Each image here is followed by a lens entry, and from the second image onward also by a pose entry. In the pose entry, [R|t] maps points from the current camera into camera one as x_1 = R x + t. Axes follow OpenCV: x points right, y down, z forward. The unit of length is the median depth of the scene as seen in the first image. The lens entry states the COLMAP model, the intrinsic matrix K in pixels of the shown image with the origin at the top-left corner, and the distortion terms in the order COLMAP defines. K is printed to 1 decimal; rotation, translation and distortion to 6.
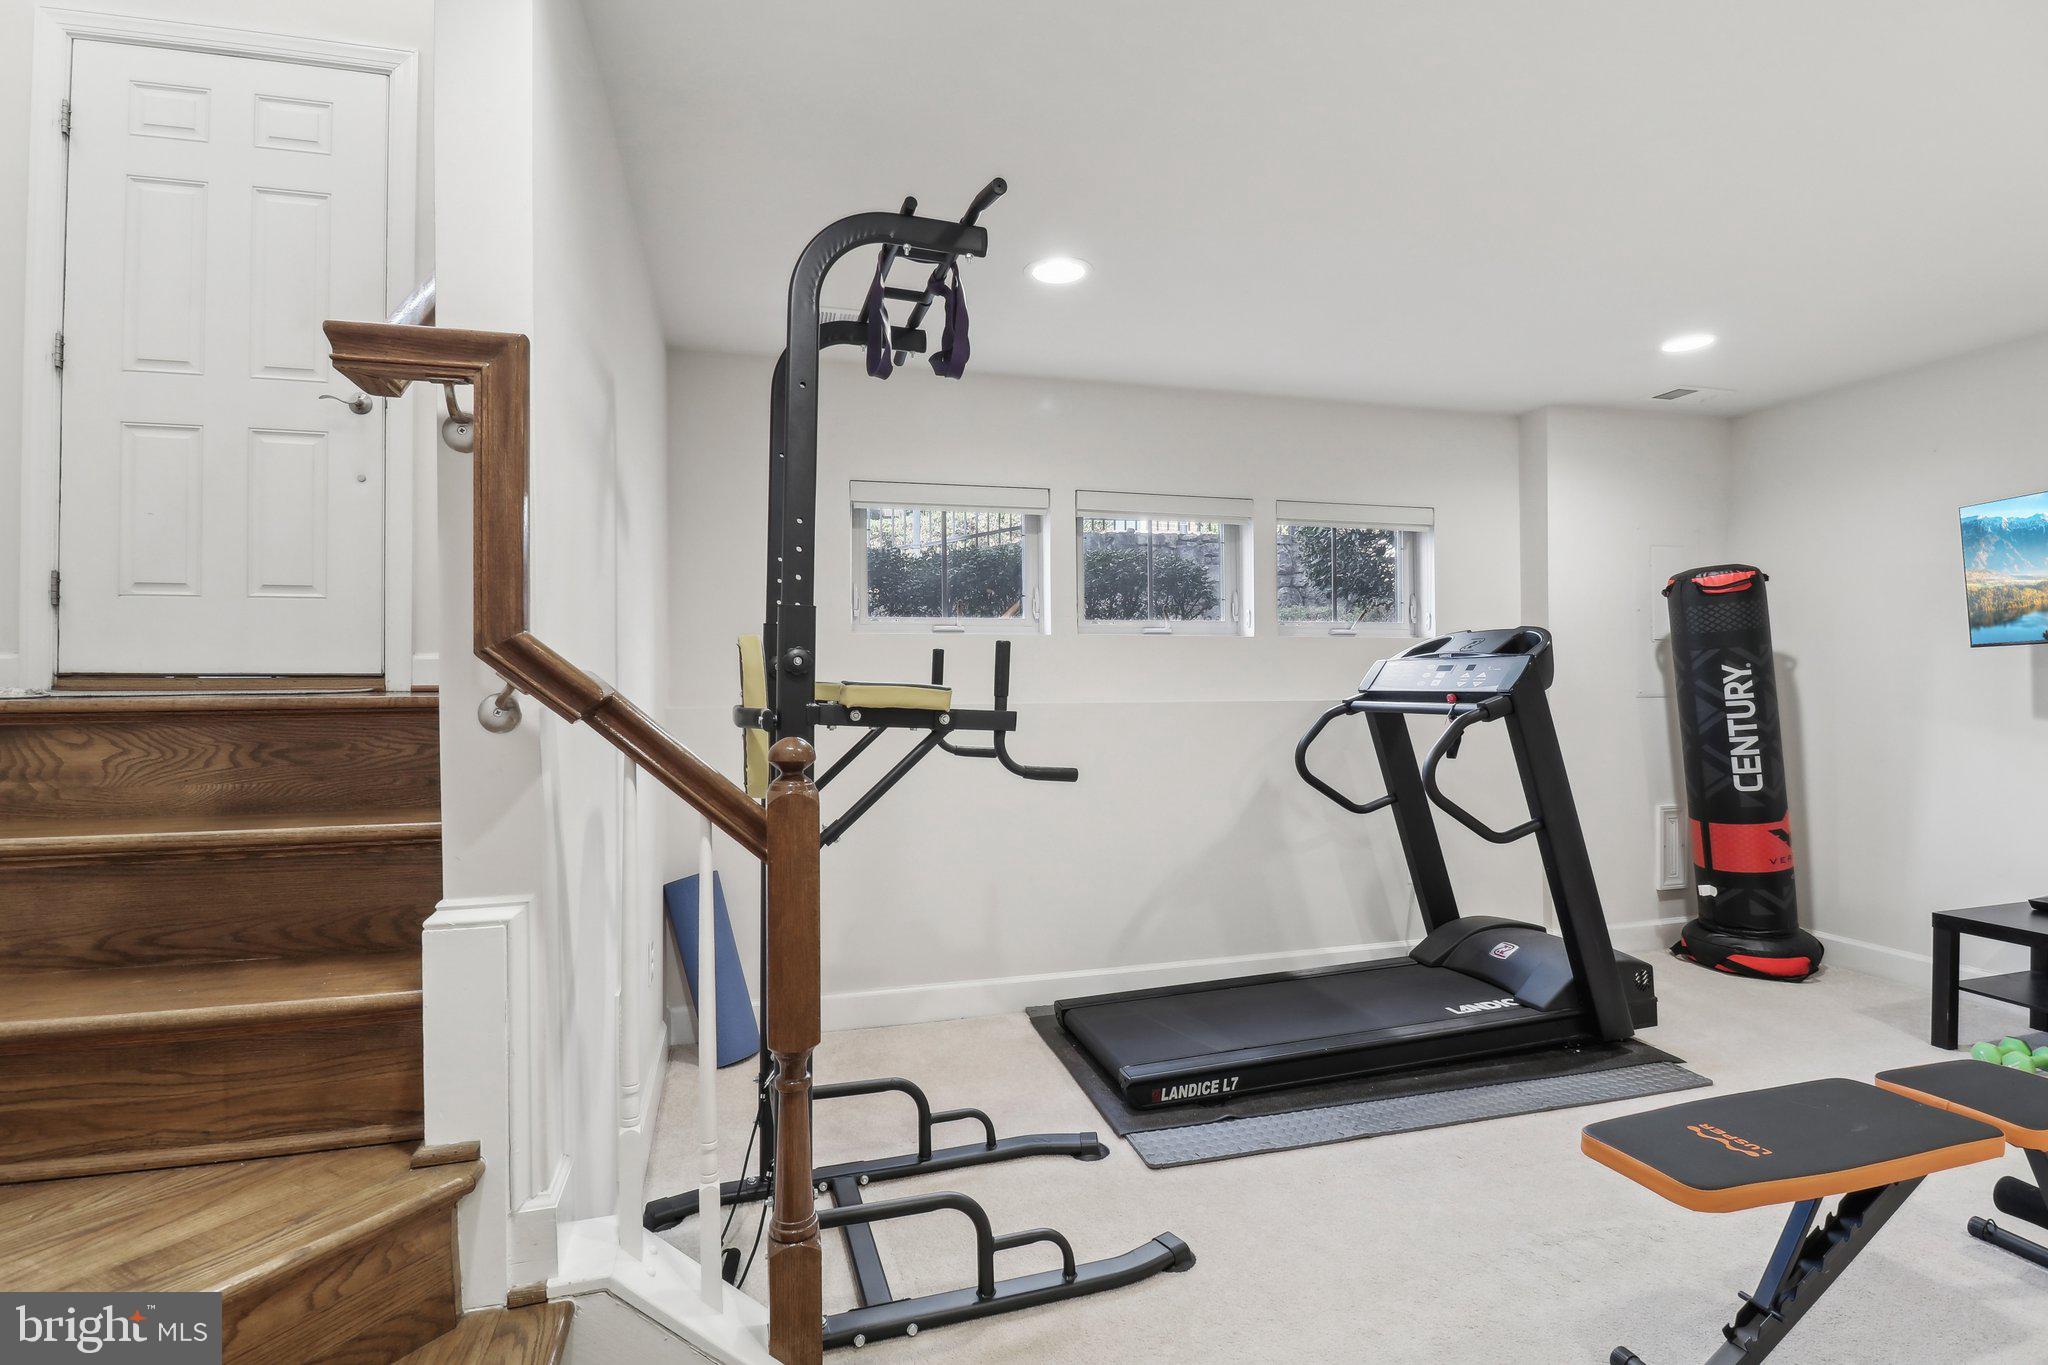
lens RADIAL K [[983.5, 0, 1007.5], [0, 983.5, 686.2], [0, 0, 1]] dist [-0.001378, -0.012085]
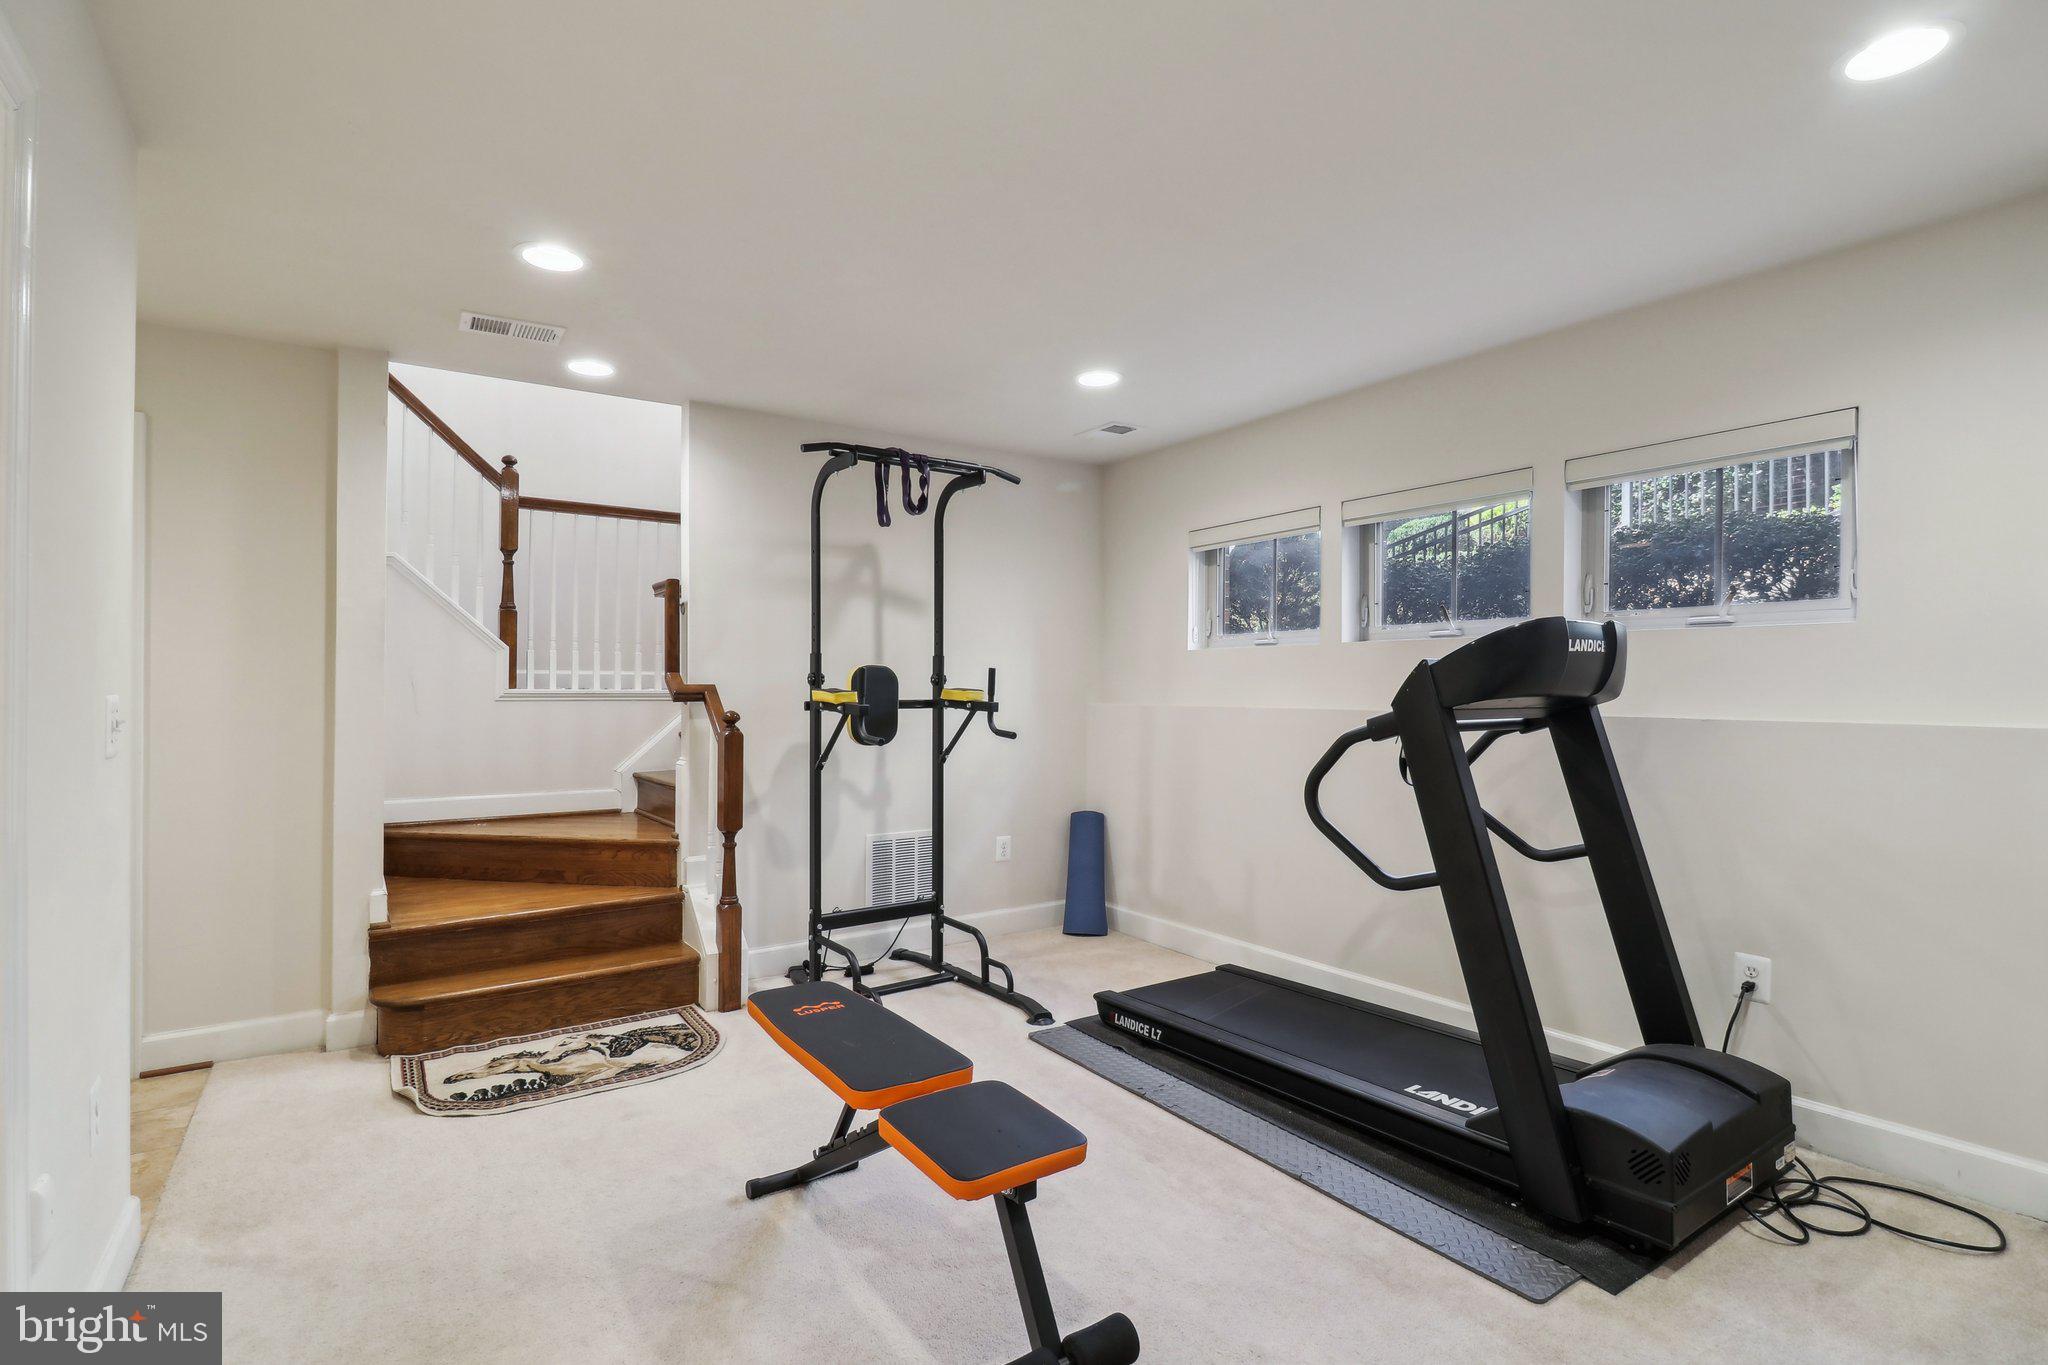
lens RADIAL K [[983.5, 0, 1016.3], [0, 983.5, 686.9], [0, 0, 1]] dist [-0.001378, -0.012085]
pose [[0.326065, 0.010208, -0.945292, 1.275941], [-0.010266, 0.999921, 0.007257, -0.013362], [0.945291, 0.007338, 0.326144, 0.462550]]
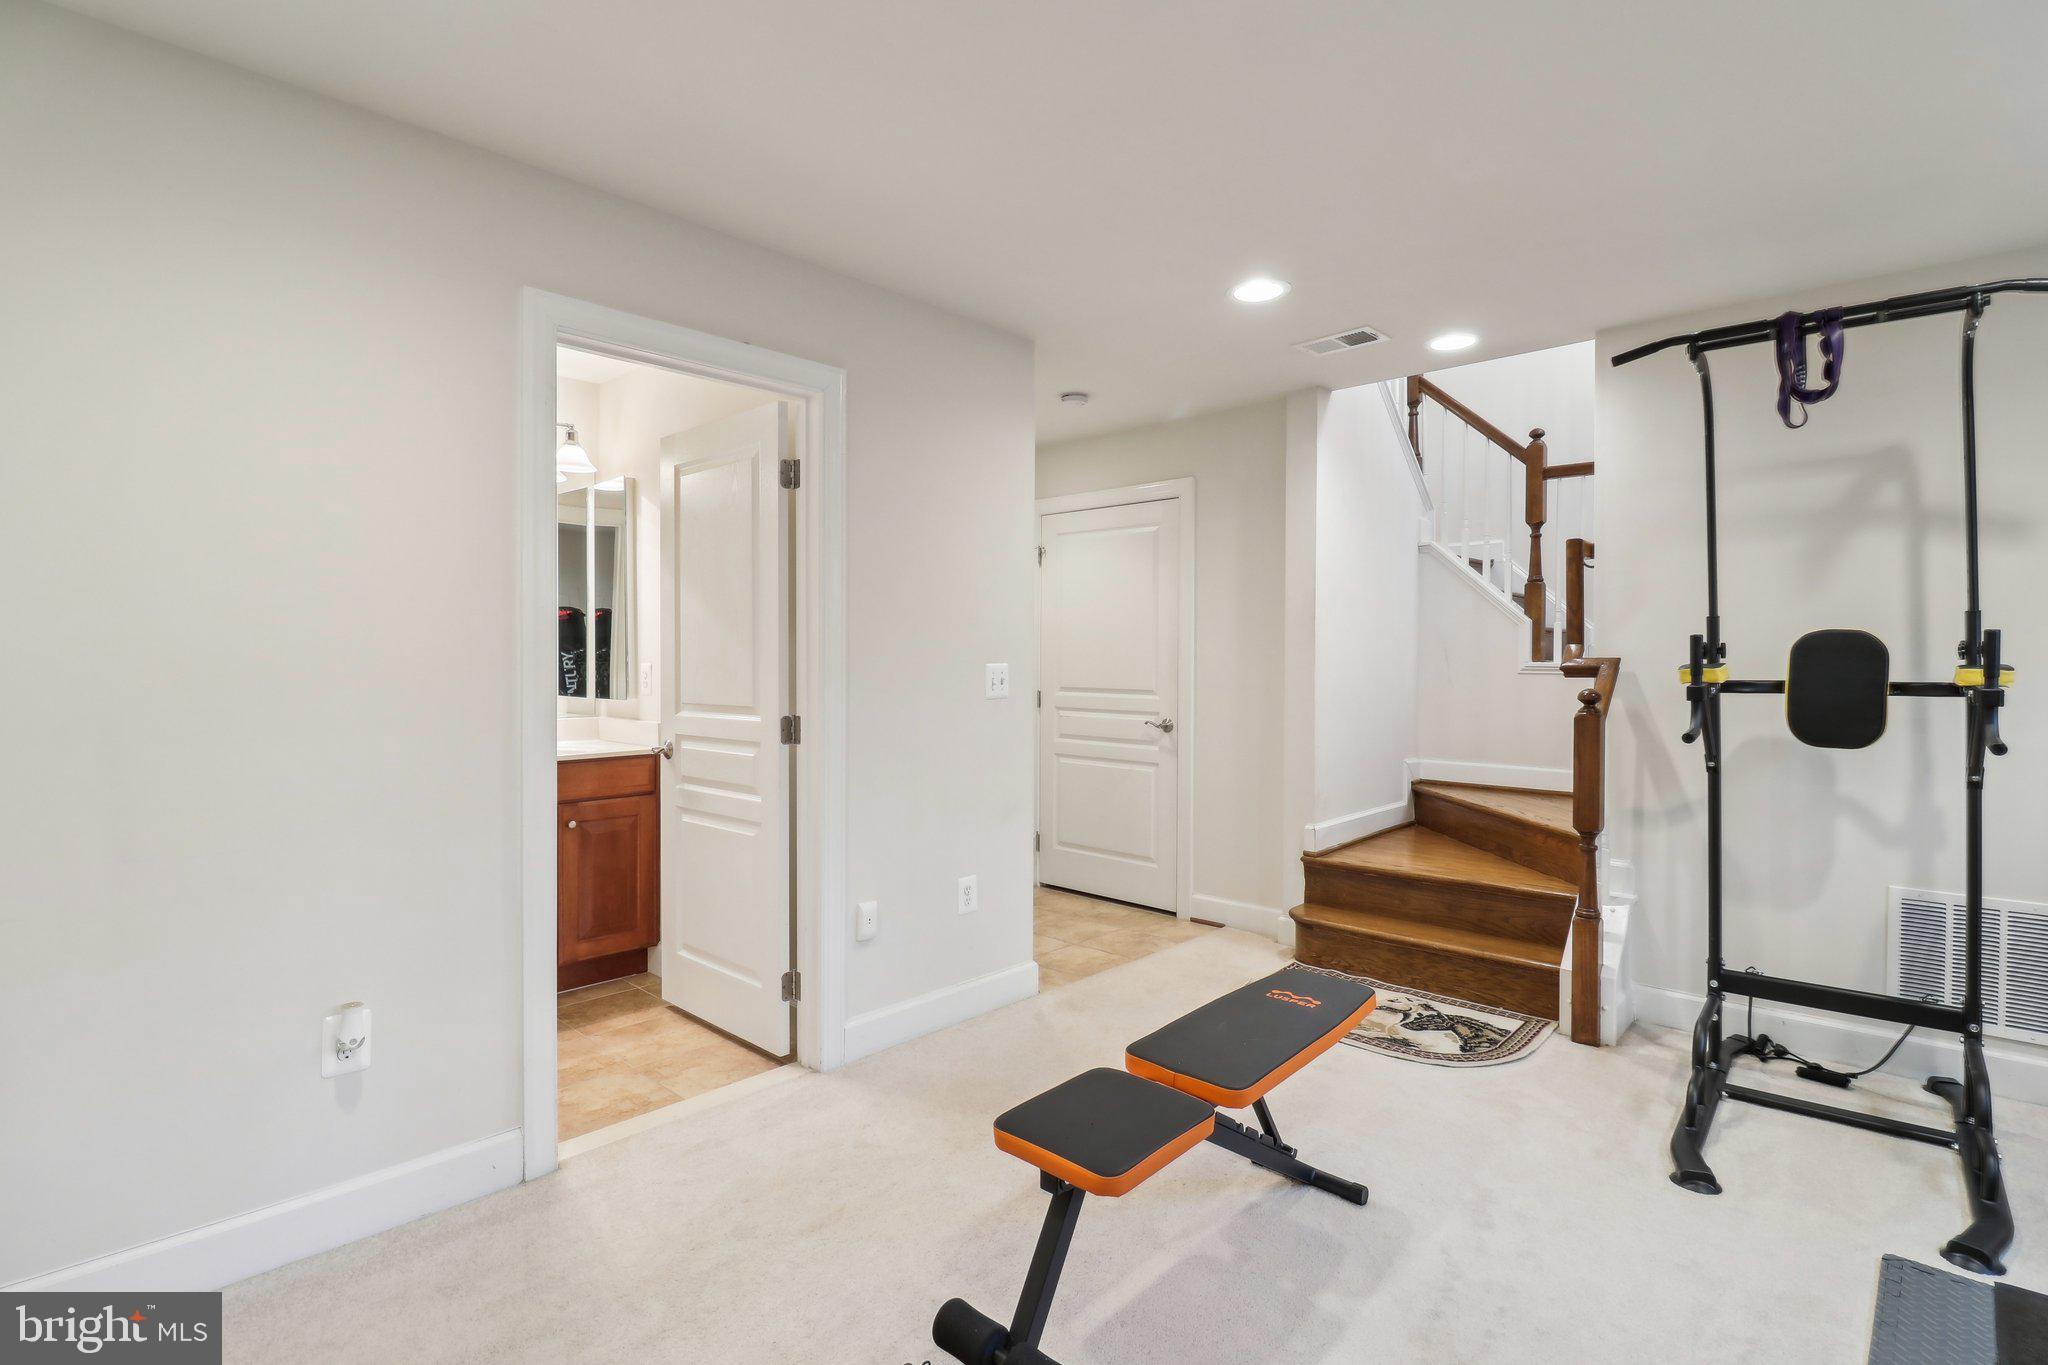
lens RADIAL K [[983.5, 0, 1021.7], [0, 983.5, 647.0], [0, 0, 1]] dist [-0.001378, -0.012085]
pose [[-0.851156, 0.002412, -0.524907, 1.035634], [0.001536, 0.999997, 0.002104, -0.019026], [0.524911, 0.000984, -0.851157, 1.144173]]
